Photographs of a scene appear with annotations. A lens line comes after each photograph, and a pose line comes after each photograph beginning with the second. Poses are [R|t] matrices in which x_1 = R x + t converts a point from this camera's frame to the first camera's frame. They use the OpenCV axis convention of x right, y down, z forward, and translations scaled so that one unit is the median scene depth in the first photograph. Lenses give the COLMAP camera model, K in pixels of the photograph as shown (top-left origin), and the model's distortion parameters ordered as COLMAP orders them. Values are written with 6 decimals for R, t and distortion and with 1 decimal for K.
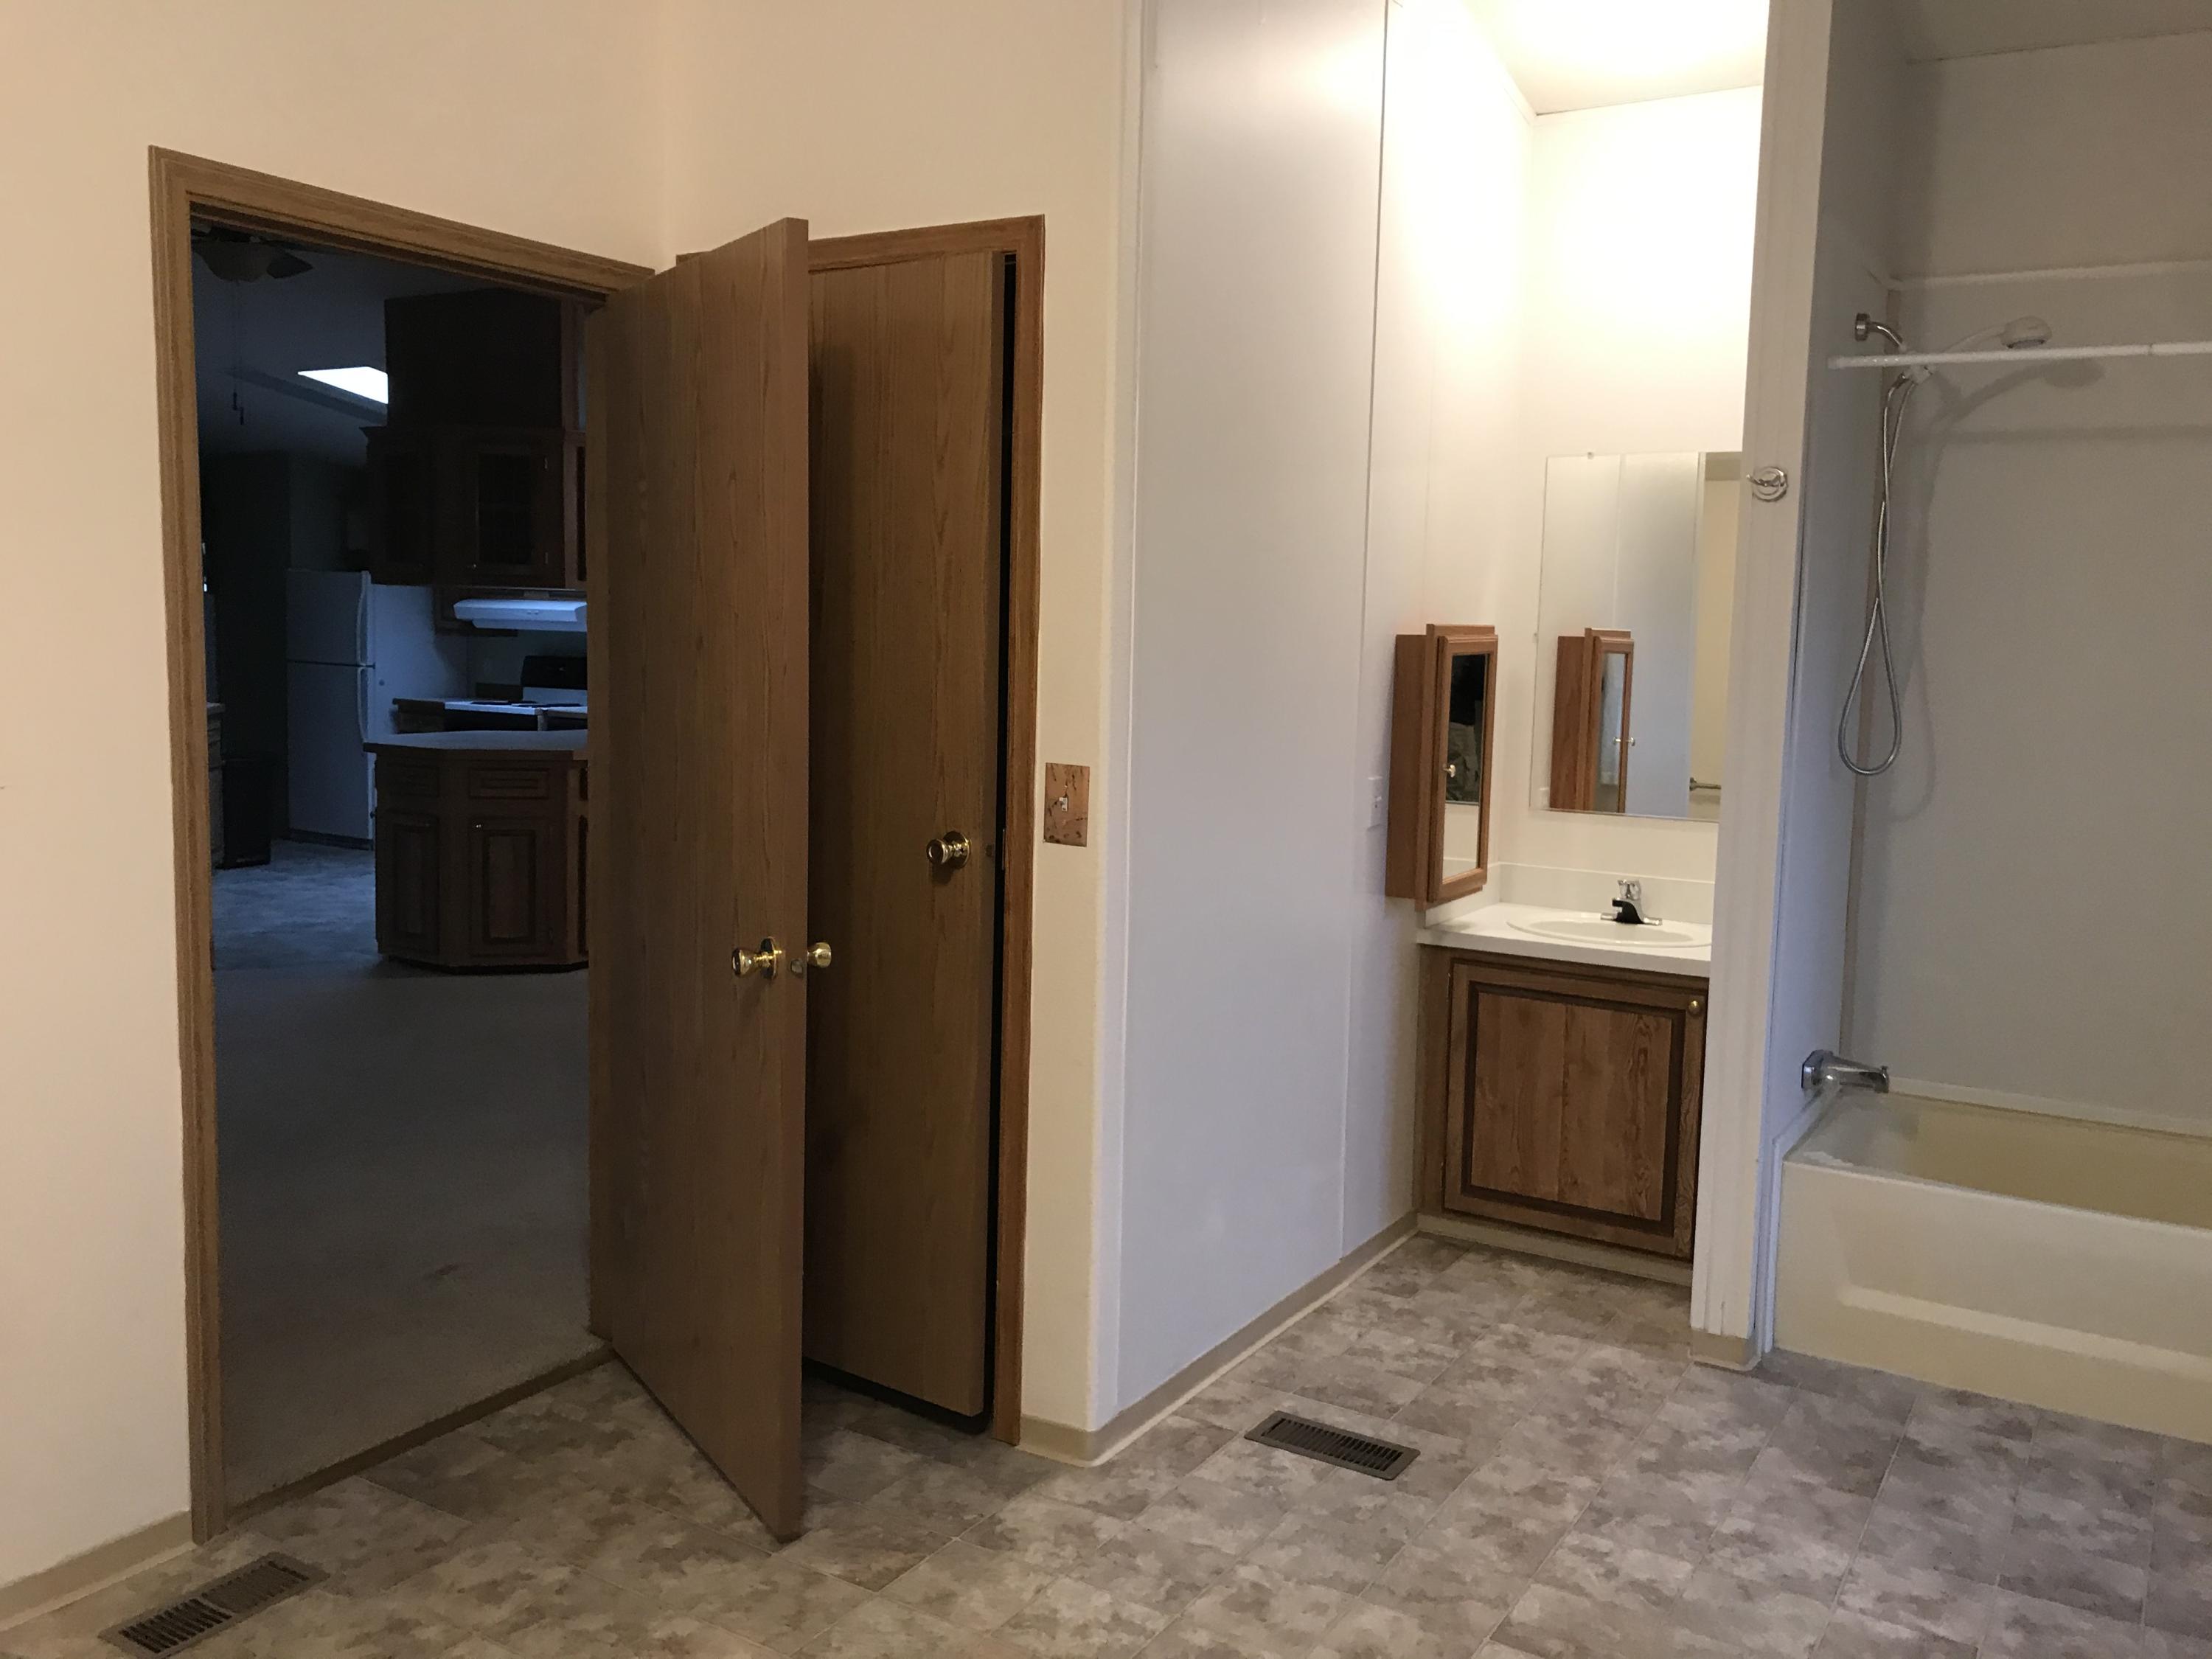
lens RADIAL K [[1811.0, 0, 1081.3], [0, 1811.0, 802.8], [0, 0, 1]] dist [-0.015108, 0.064430]
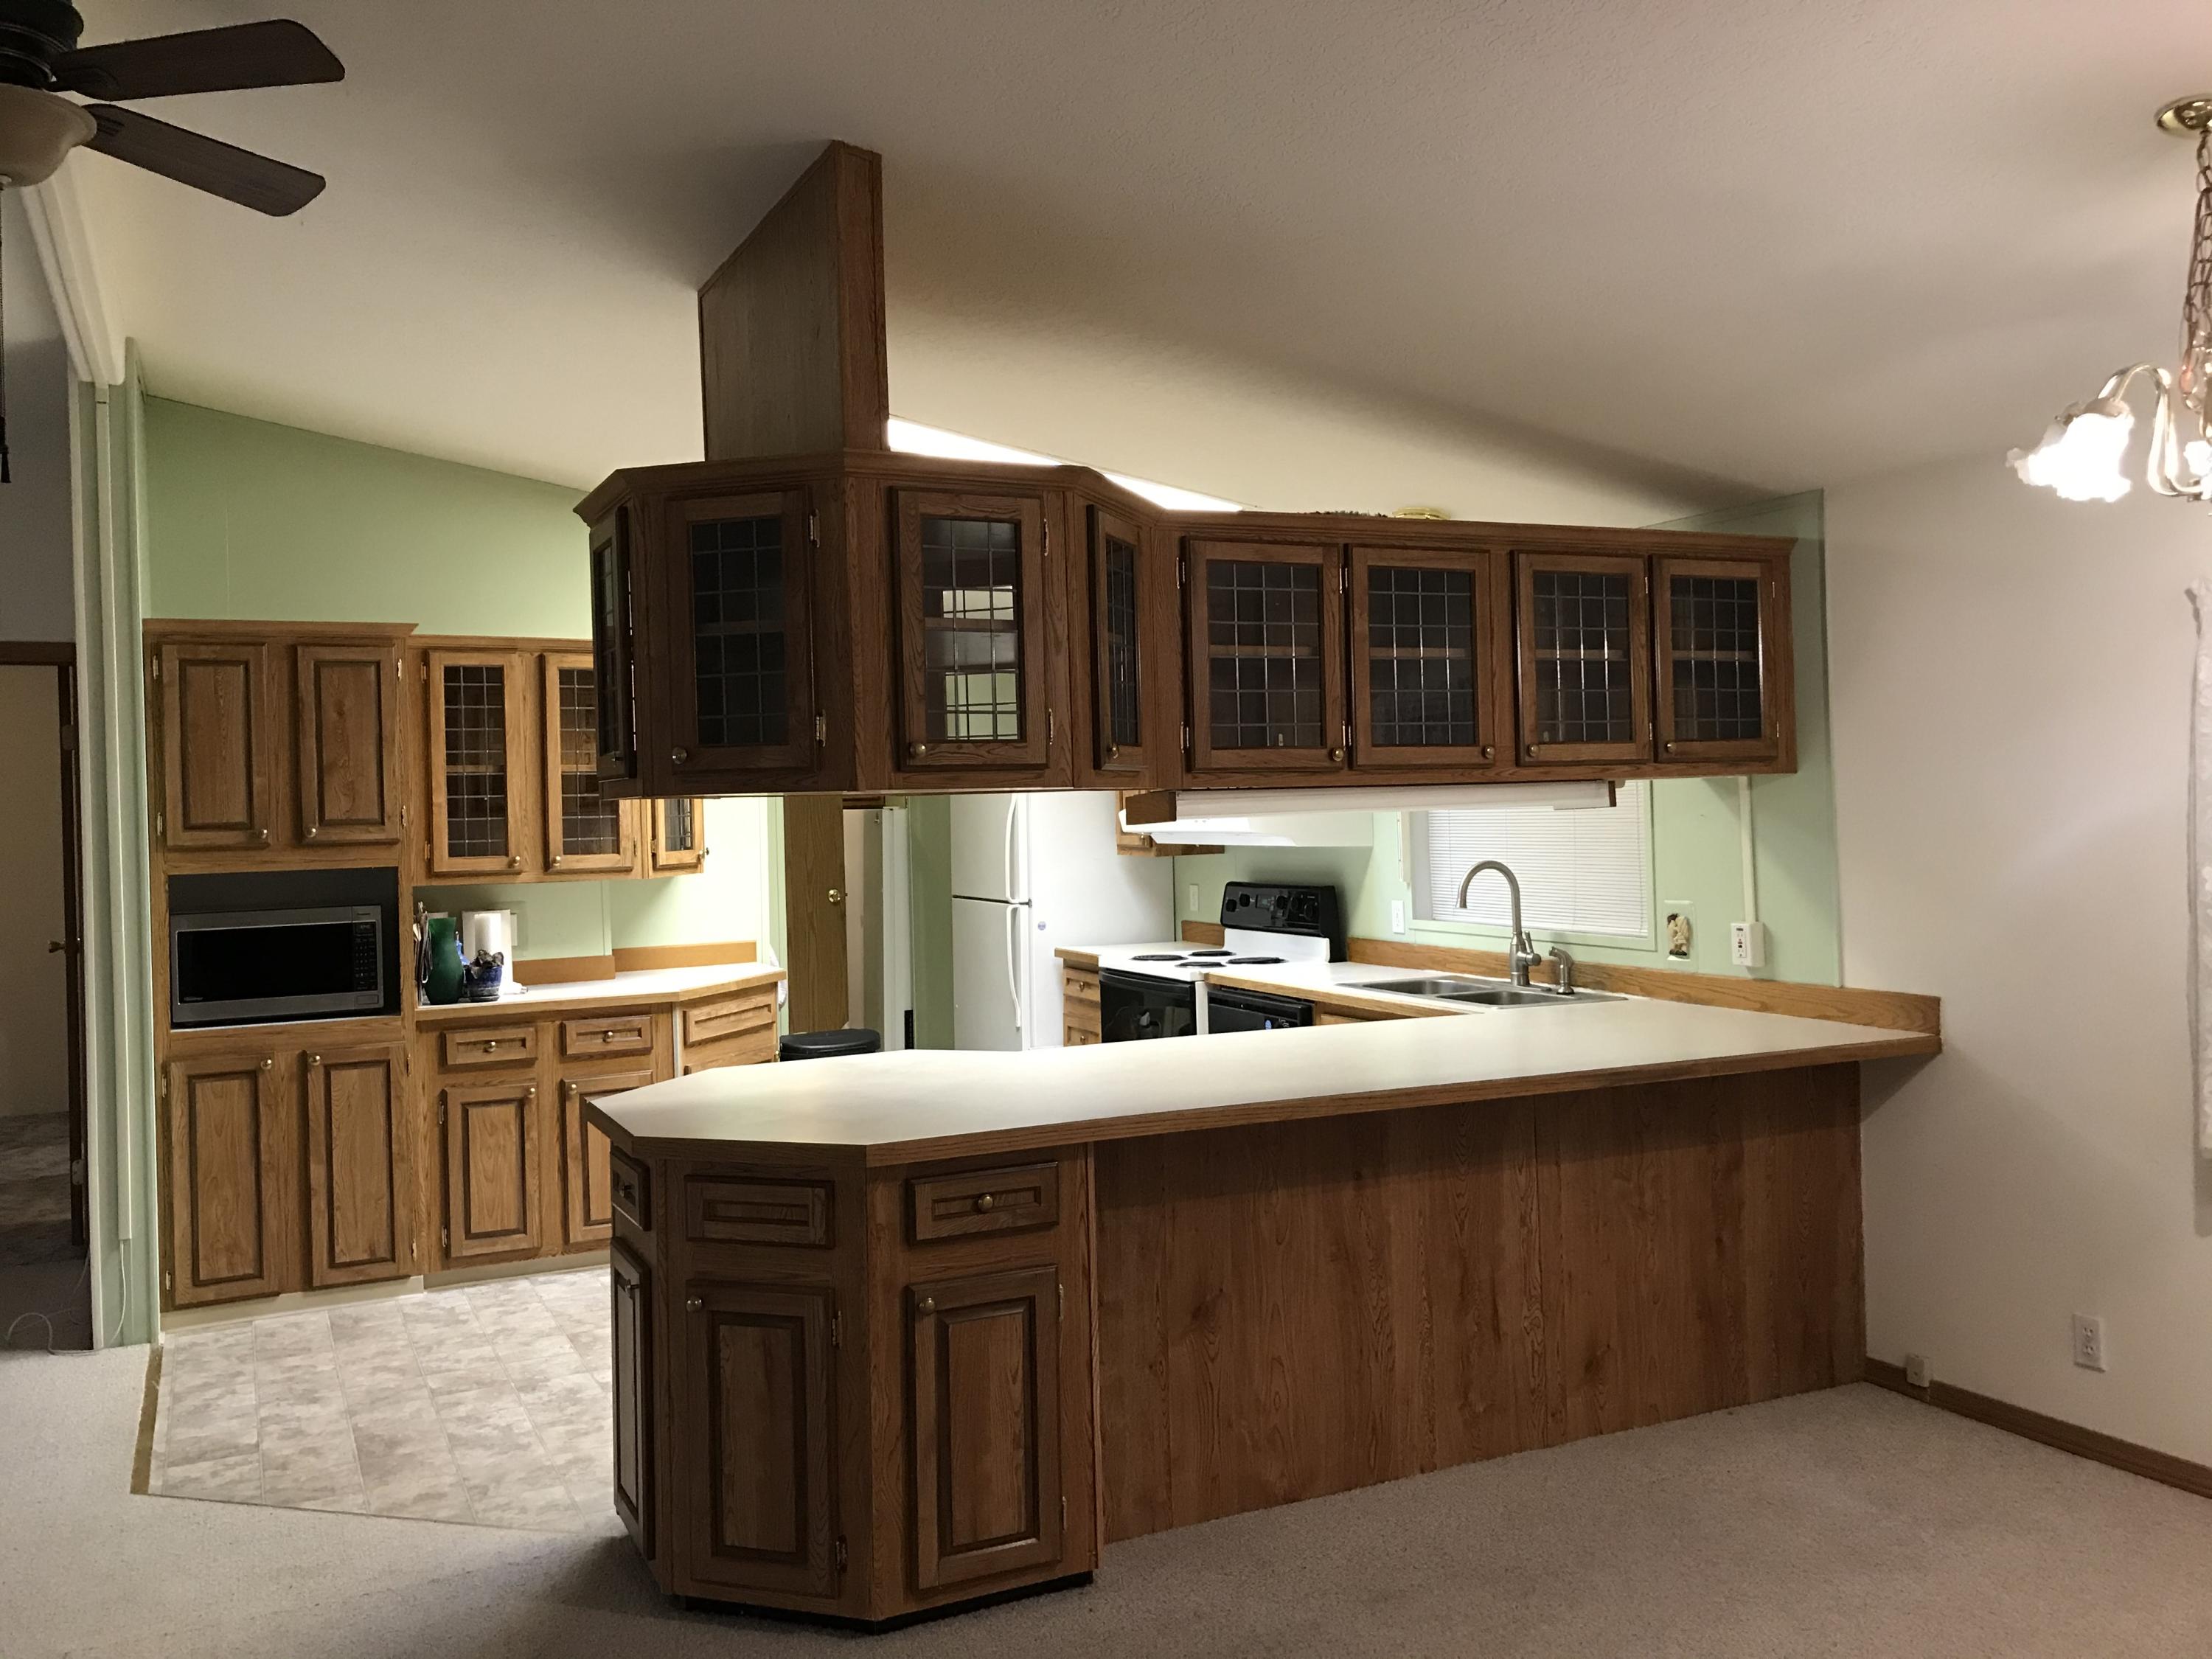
lens RADIAL K [[1796.4, 0, 1135.5], [0, 1796.4, 789.8], [0, 0, 1]] dist [0.007557, -0.013783]
pose [[0.850650, -0.049420, -0.523405, 0.011417], [-0.006079, 0.994581, -0.103789, -0.052123], [0.525697, 0.091470, 0.845740, 0.472571]]
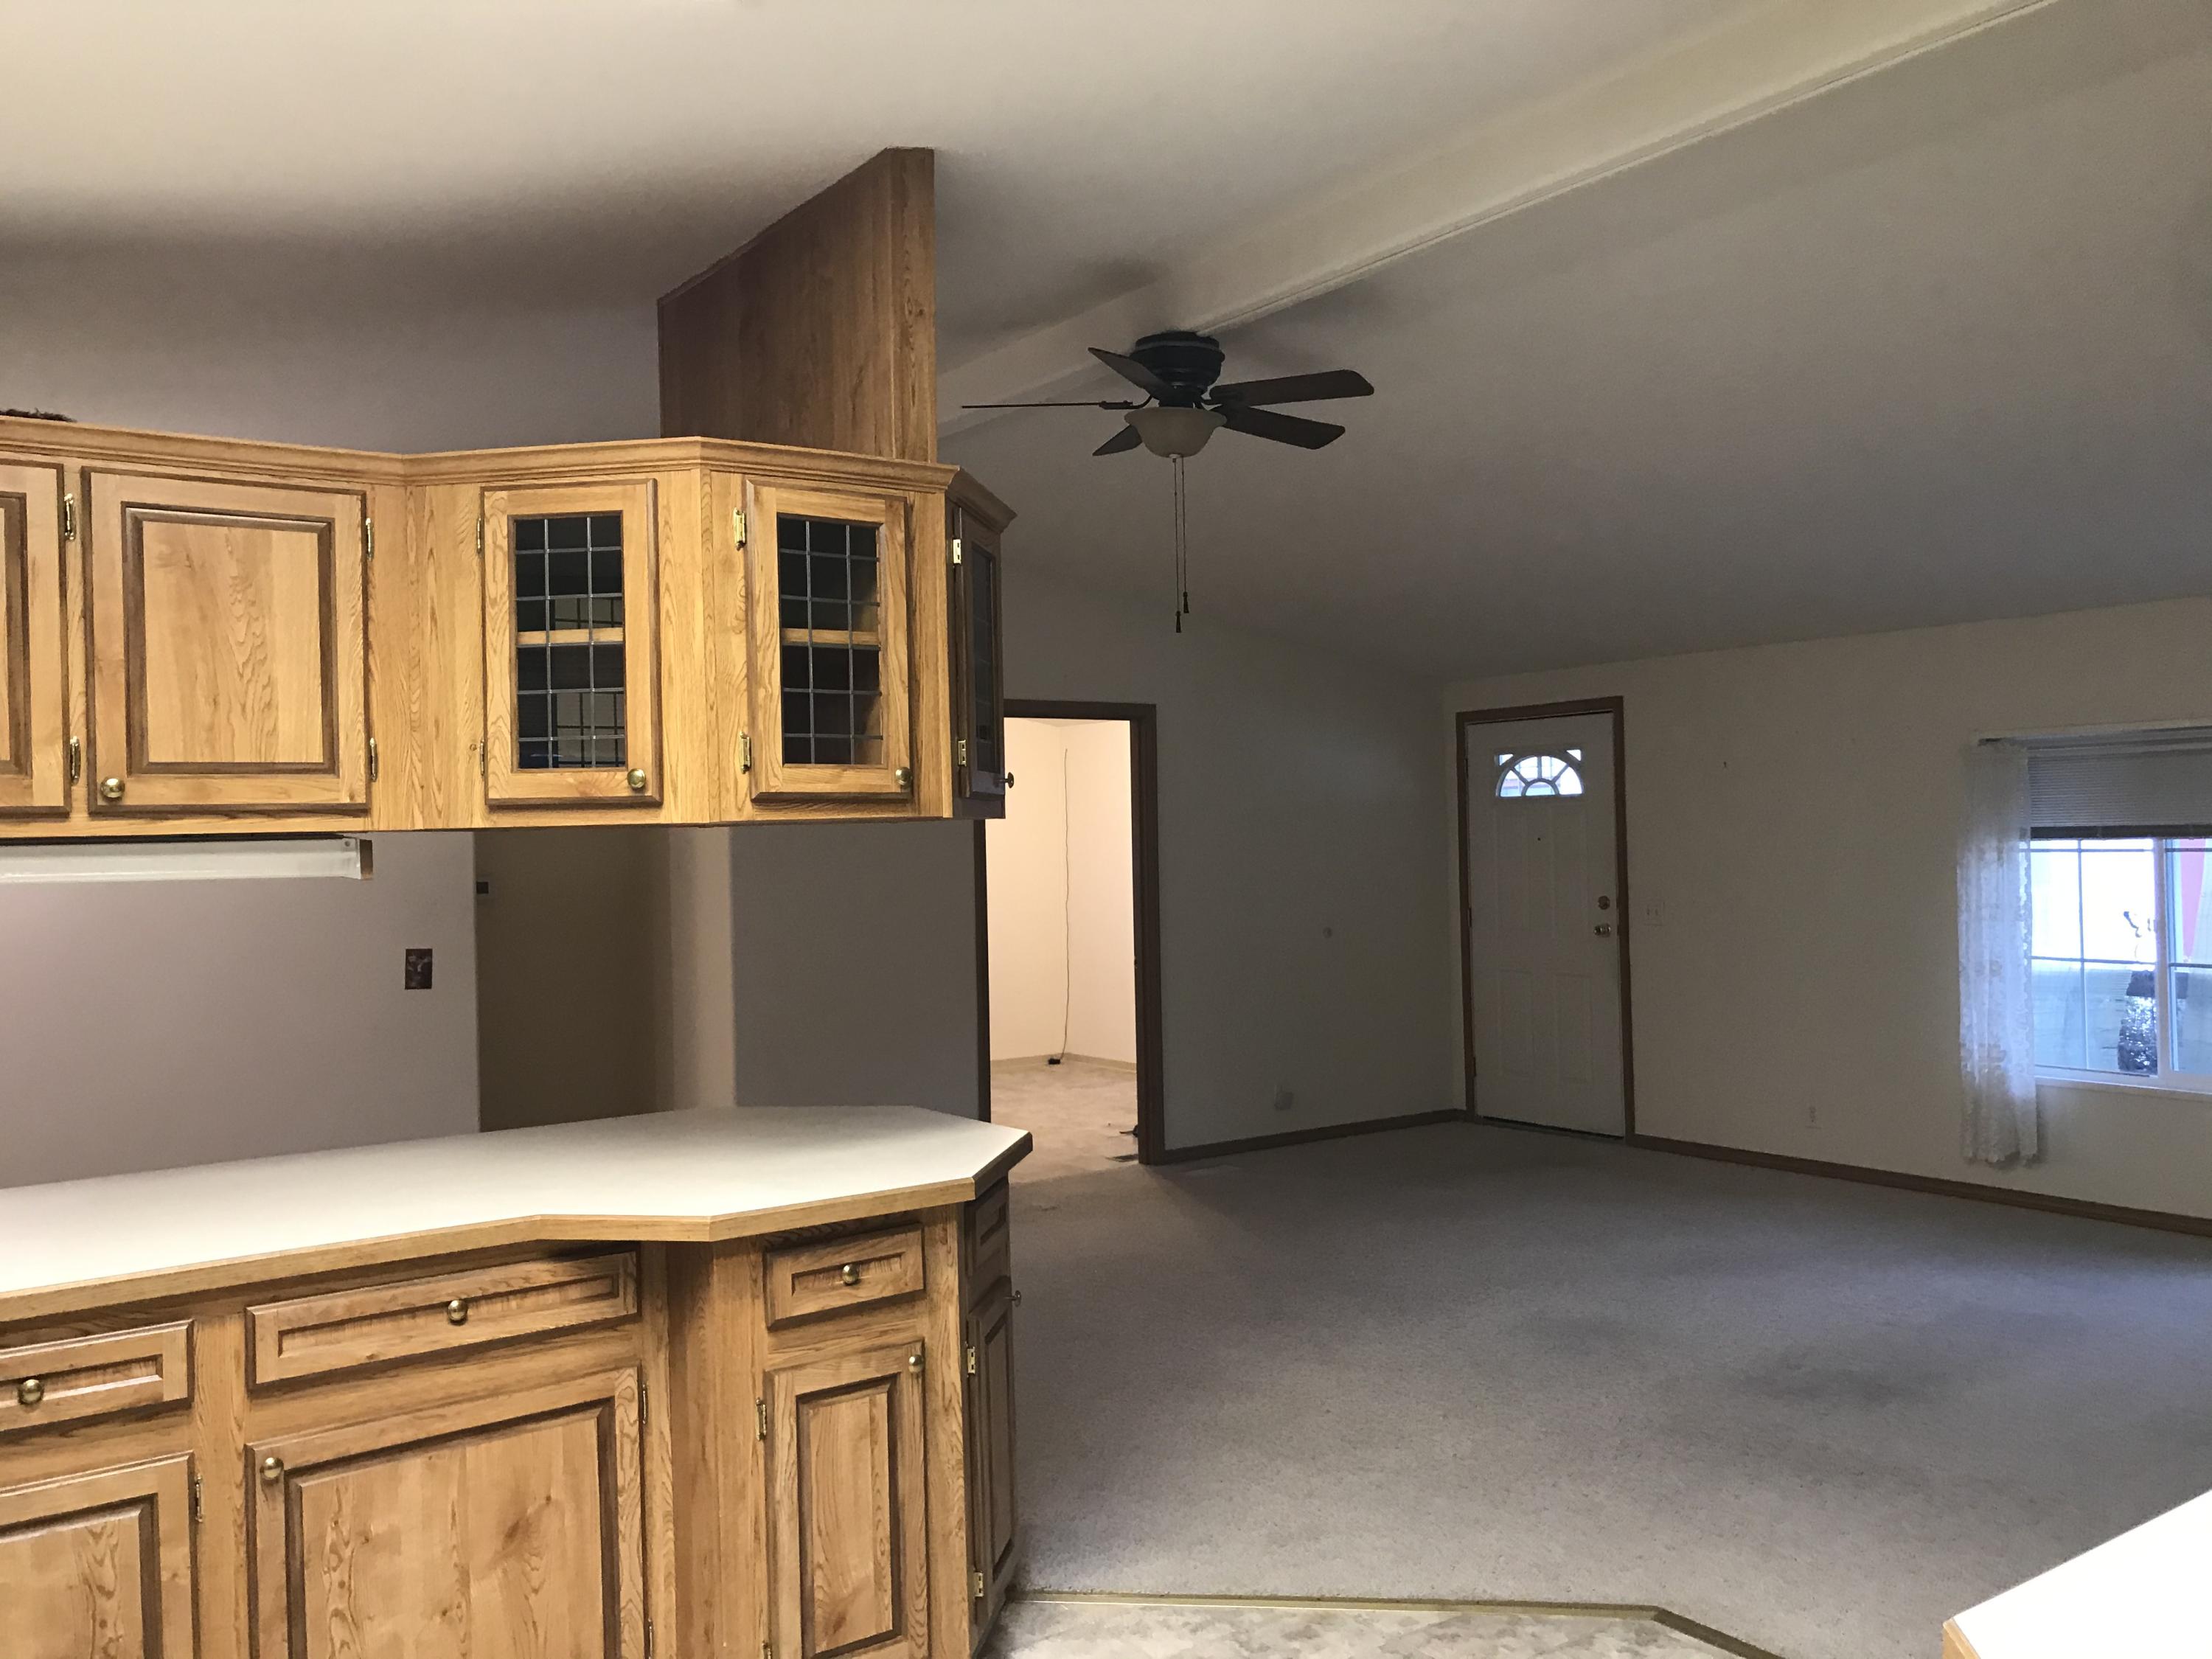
lens RADIAL K [[1811.0, 0, 1081.3], [0, 1811.0, 802.8], [0, 0, 1]] dist [-0.015108, 0.064430]
pose [[-0.920051, 0.003938, 0.391778, -0.451189], [0.039056, 0.995891, 0.081708, -0.122535], [-0.389846, 0.090477, -0.916425, 1.076071]]
